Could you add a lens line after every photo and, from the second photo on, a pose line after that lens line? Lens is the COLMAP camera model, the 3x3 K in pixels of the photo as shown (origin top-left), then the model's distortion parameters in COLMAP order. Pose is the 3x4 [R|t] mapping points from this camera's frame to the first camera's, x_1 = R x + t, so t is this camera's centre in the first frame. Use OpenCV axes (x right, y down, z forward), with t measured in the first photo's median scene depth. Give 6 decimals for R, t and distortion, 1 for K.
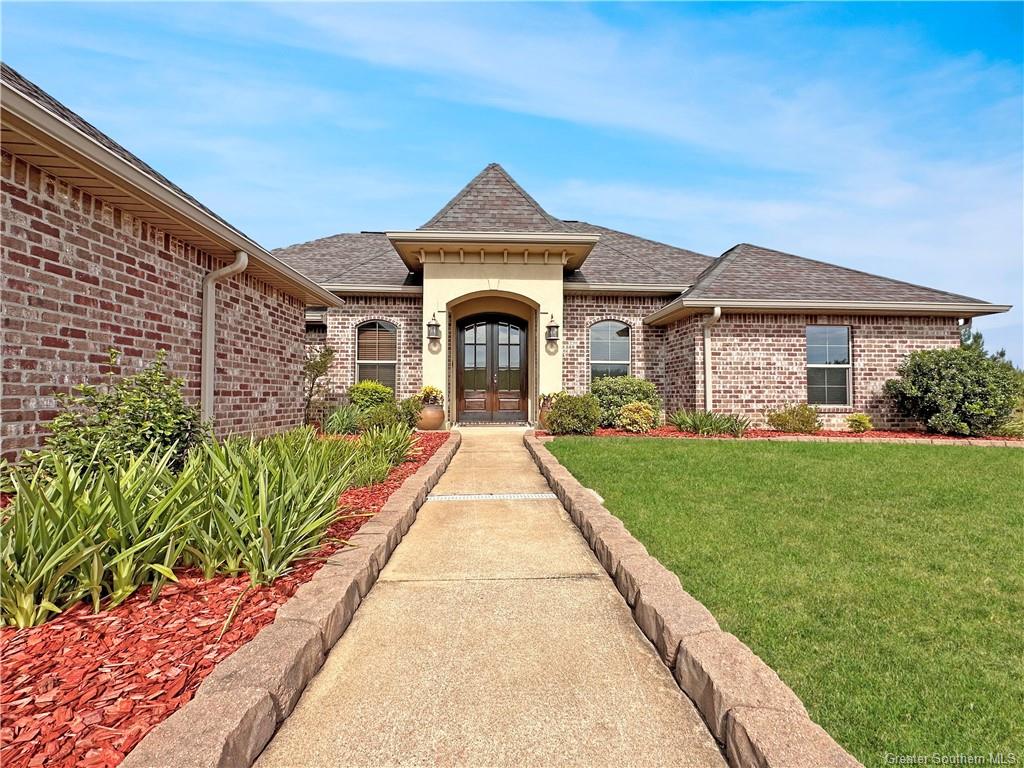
lens RADIAL K [[407.0, 0, 513.1], [0, 407.0, 384.6], [0, 0, 1]] dist [-0.006373, 0.001026]
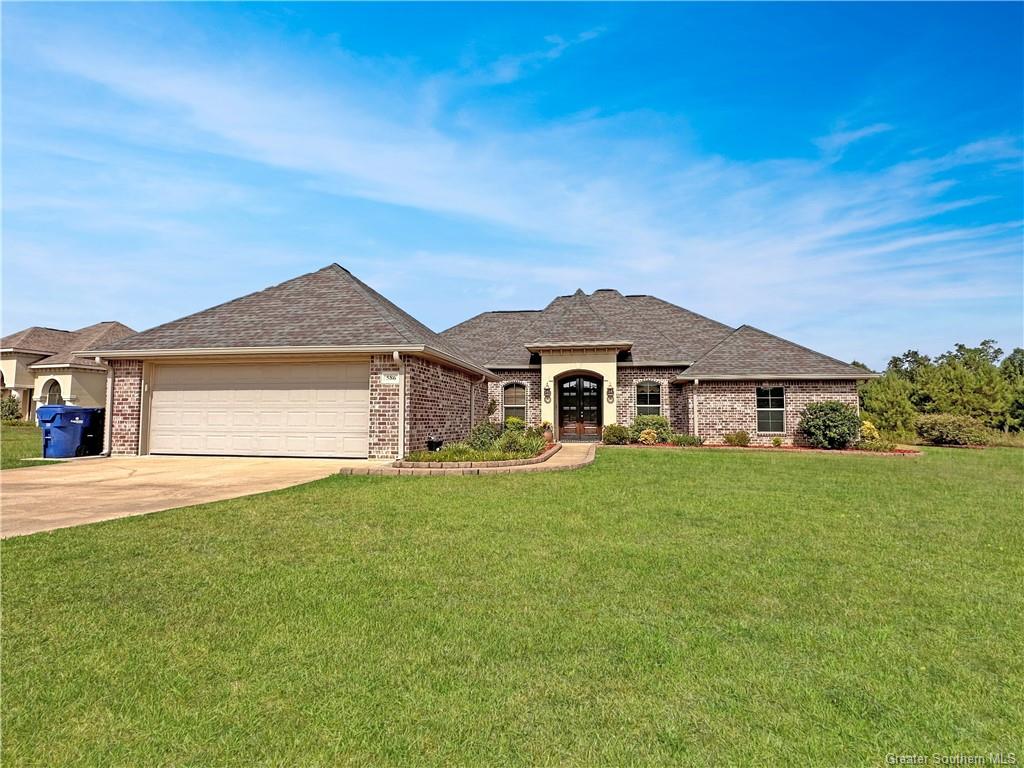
lens RADIAL K [[502.4, 0, 509.9], [0, 502.4, 385.8], [0, 0, 1]] dist [-0.005580, -0.000240]
pose [[0.974083, -0.013379, -0.225796, 0.174563], [0.005034, 0.999284, -0.037494, -0.073441], [0.226136, 0.035386, 0.973453, -1.390299]]
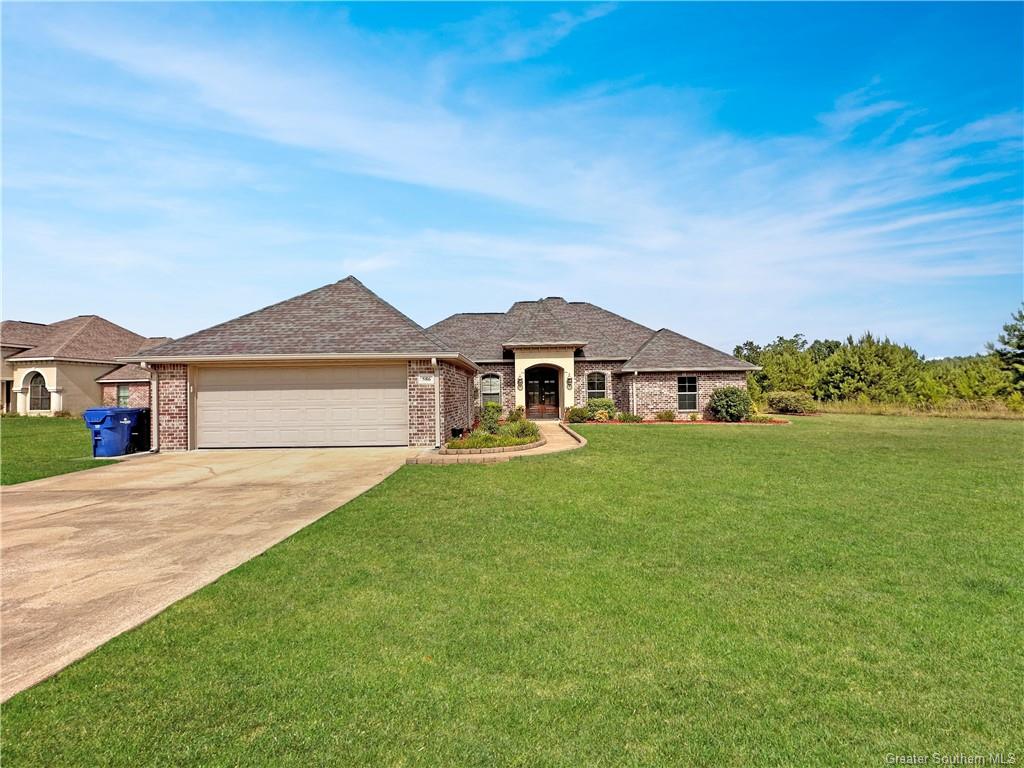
lens RADIAL K [[407.0, 0, 512.1], [0, 407.0, 384.7], [0, 0, 1]] dist [-0.006373, 0.001026]
pose [[0.997873, -0.018536, -0.062498, -0.094552], [0.019153, 0.999773, 0.009289, -0.138862], [0.062312, -0.010466, 0.998002, -1.451928]]
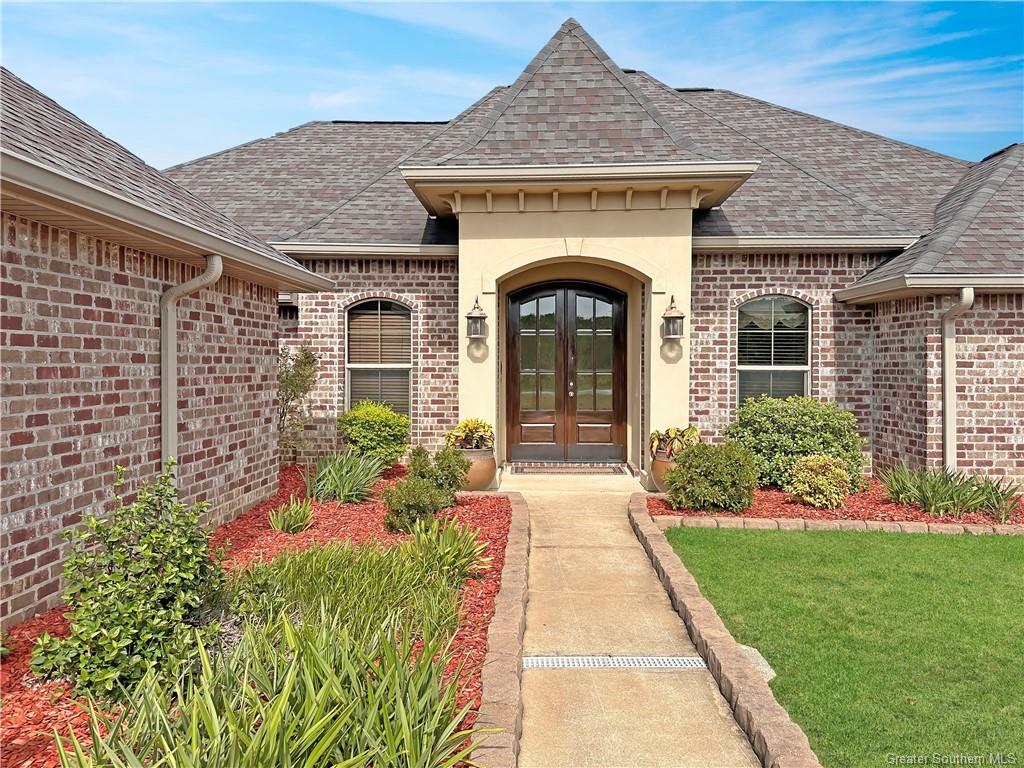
lens RADIAL K [[749.0, 0, 513.5], [0, 749.0, 367.8], [0, 0, 1]] dist [0.050852, -0.066824]
pose [[0.996105, -0.001234, -0.088169, -0.041817], [0.004279, 0.999401, 0.034349, -0.110134], [0.088073, -0.034593, 0.995513, -0.120289]]
